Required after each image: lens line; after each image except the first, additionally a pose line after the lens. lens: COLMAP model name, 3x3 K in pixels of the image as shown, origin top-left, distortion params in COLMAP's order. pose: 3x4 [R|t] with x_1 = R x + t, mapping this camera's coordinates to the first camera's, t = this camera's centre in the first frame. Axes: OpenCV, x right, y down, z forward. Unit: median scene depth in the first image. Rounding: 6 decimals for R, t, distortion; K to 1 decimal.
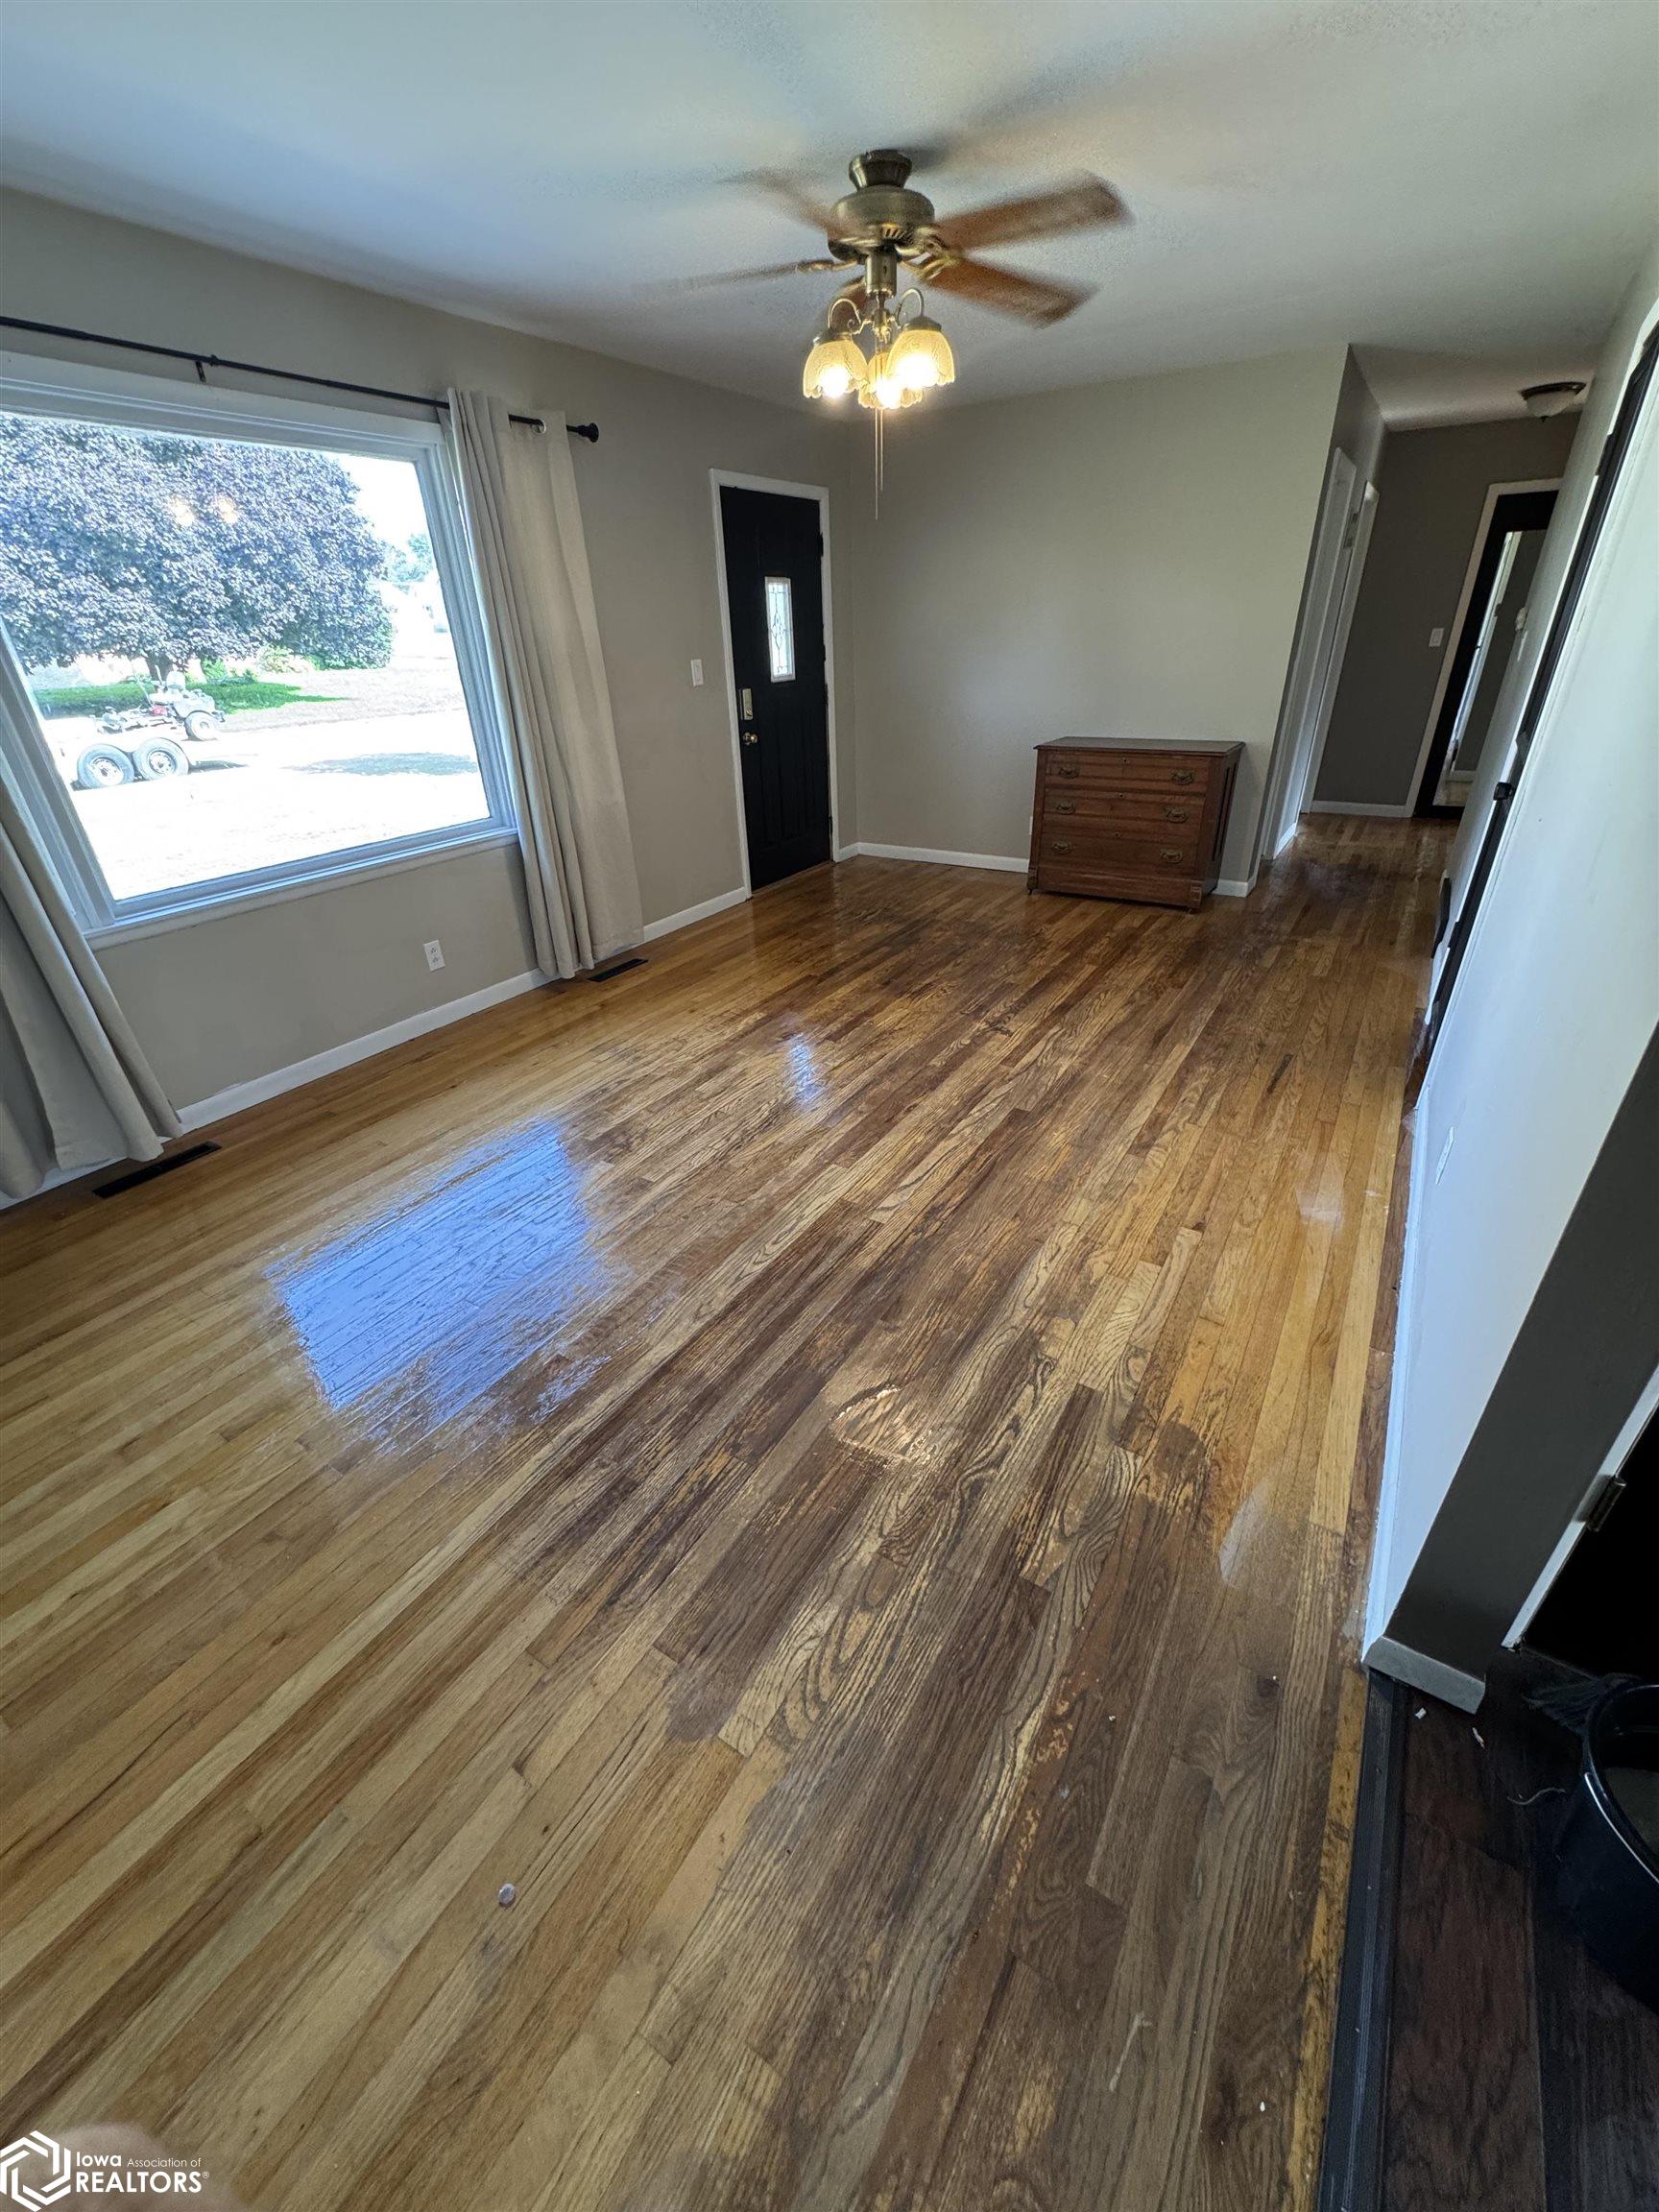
lens RADIAL K [[889.2, 0, 829.8], [0, 889.2, 1113.5], [0, 0, 1]] dist [-0.001062, 0.000049]
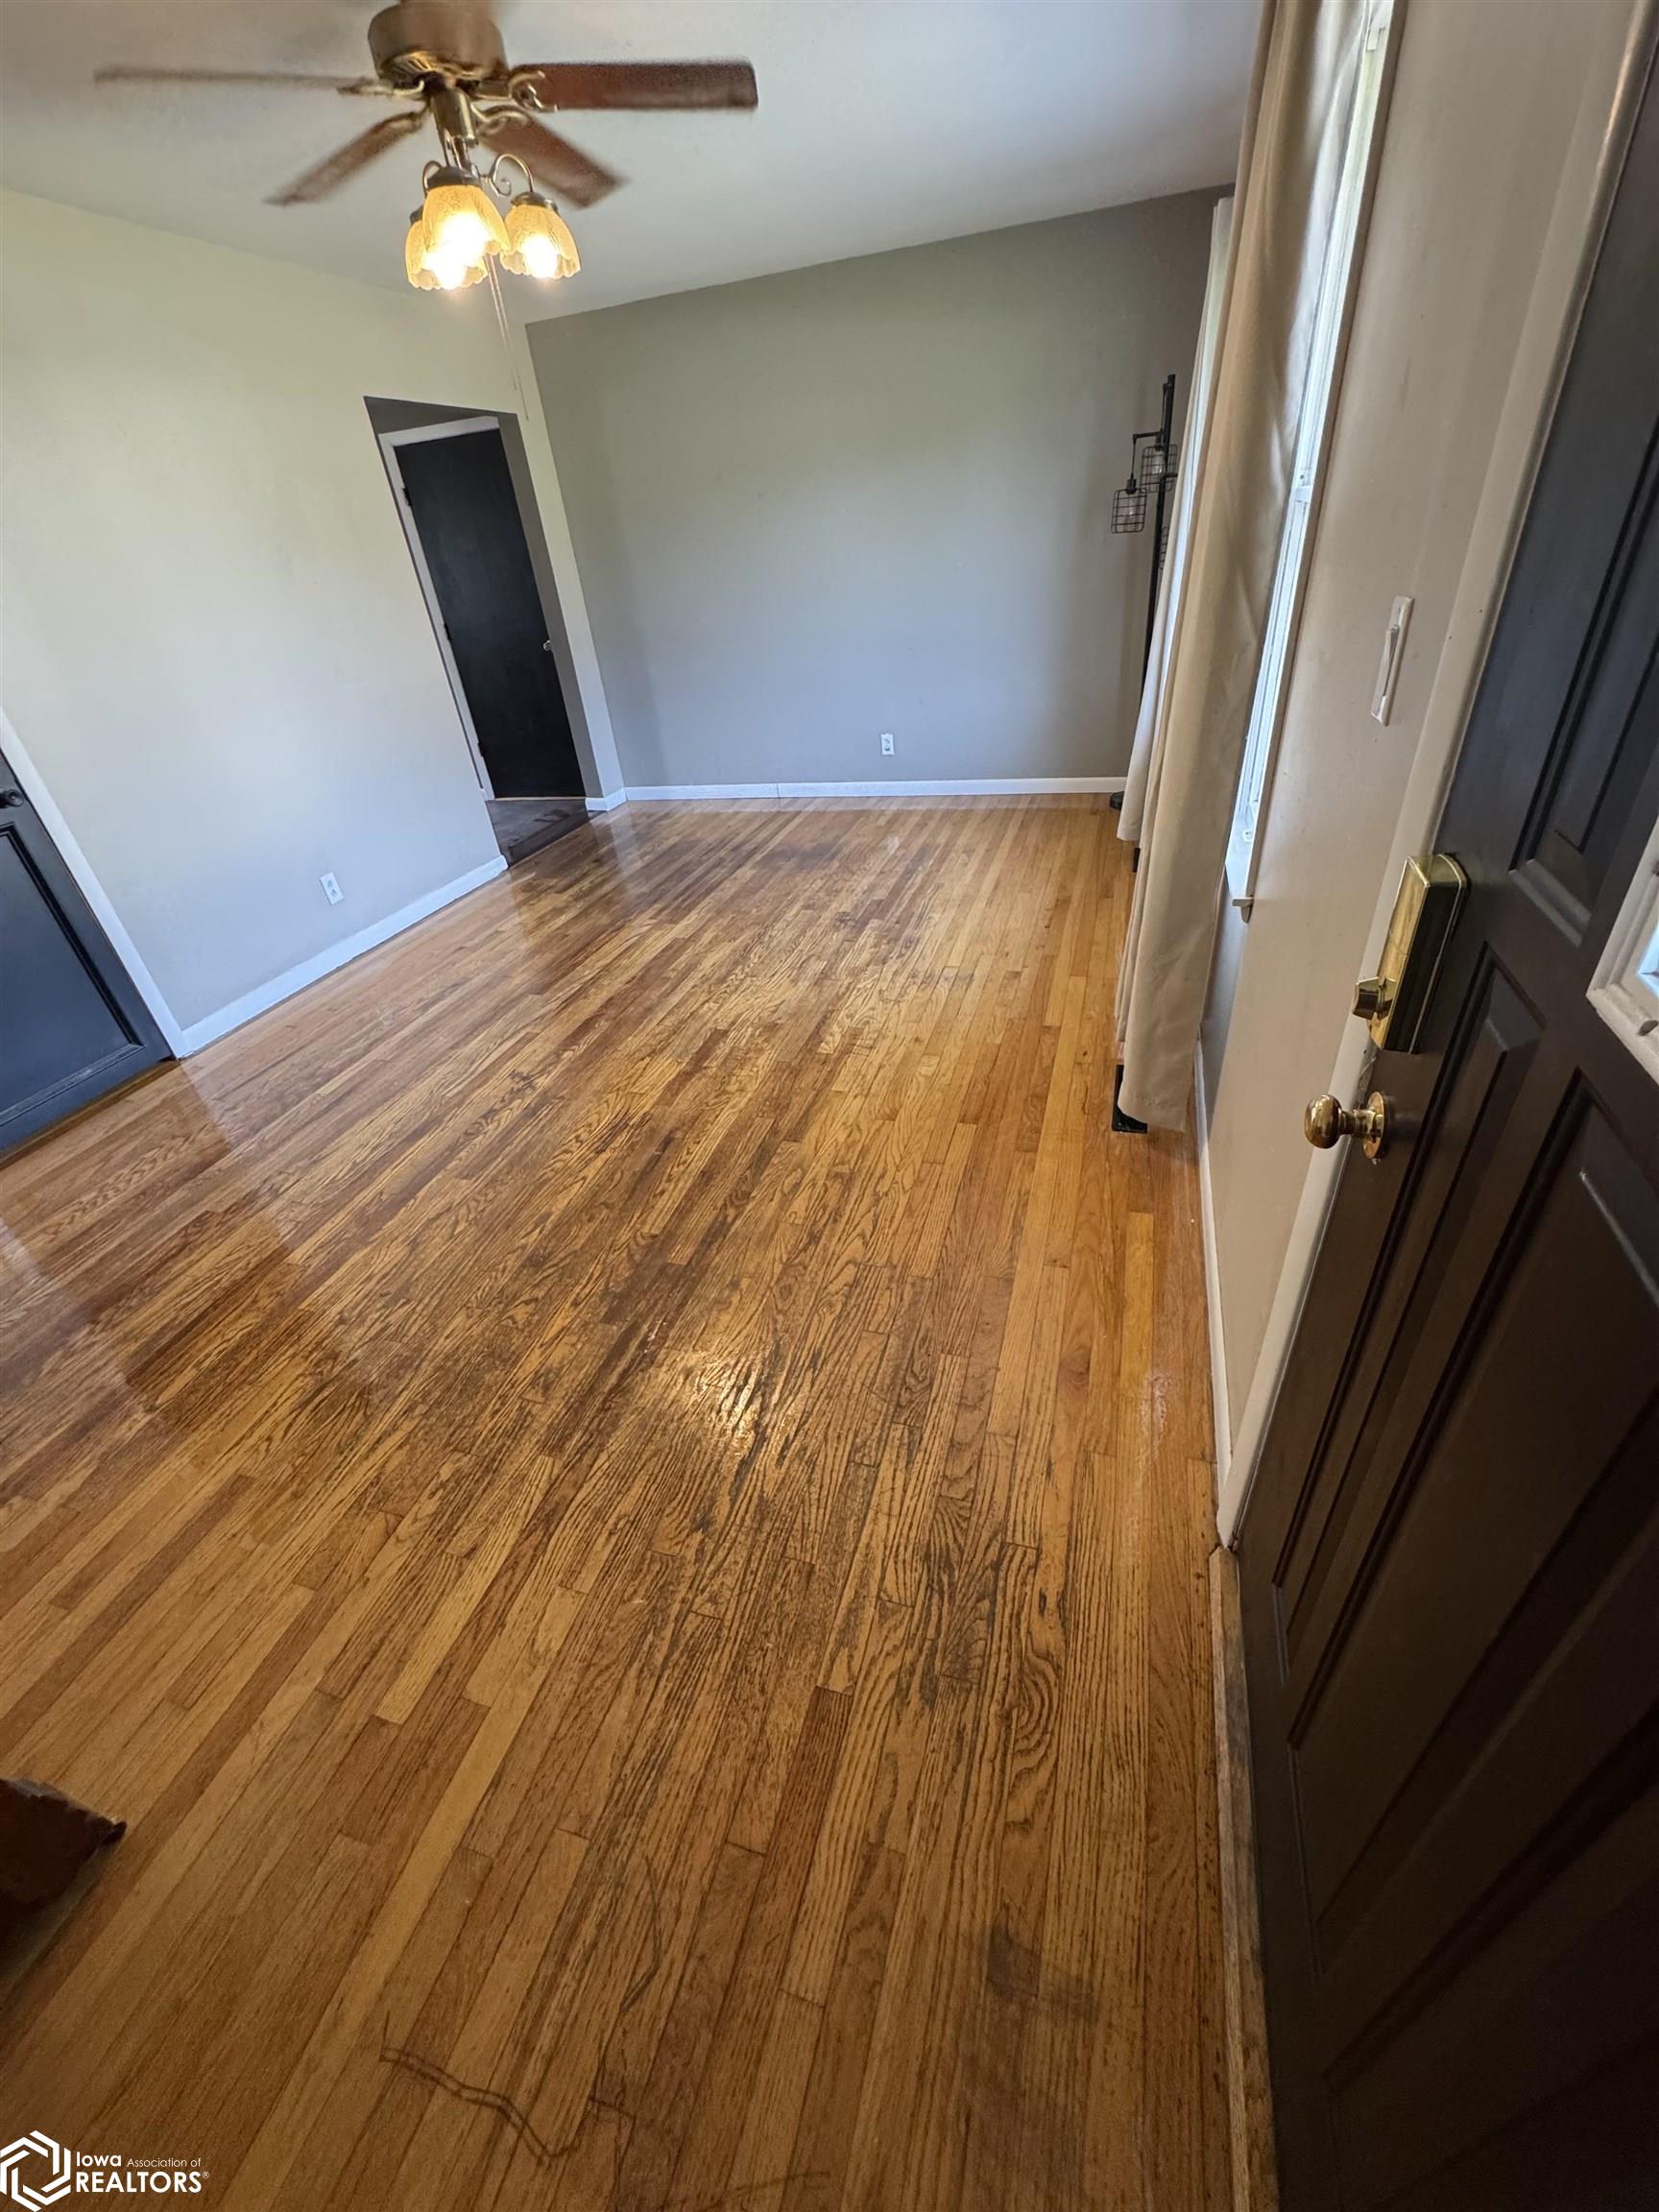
lens RADIAL K [[889.2, 0, 825.2], [0, 889.2, 1107.3], [0, 0, 1]] dist [-0.001062, 0.000049]
pose [[-0.959654, 0.239509, -0.147309, 0.055749], [-0.015156, 0.479066, 0.877648, -0.911824], [0.280775, 0.844471, -0.456107, 1.665231]]
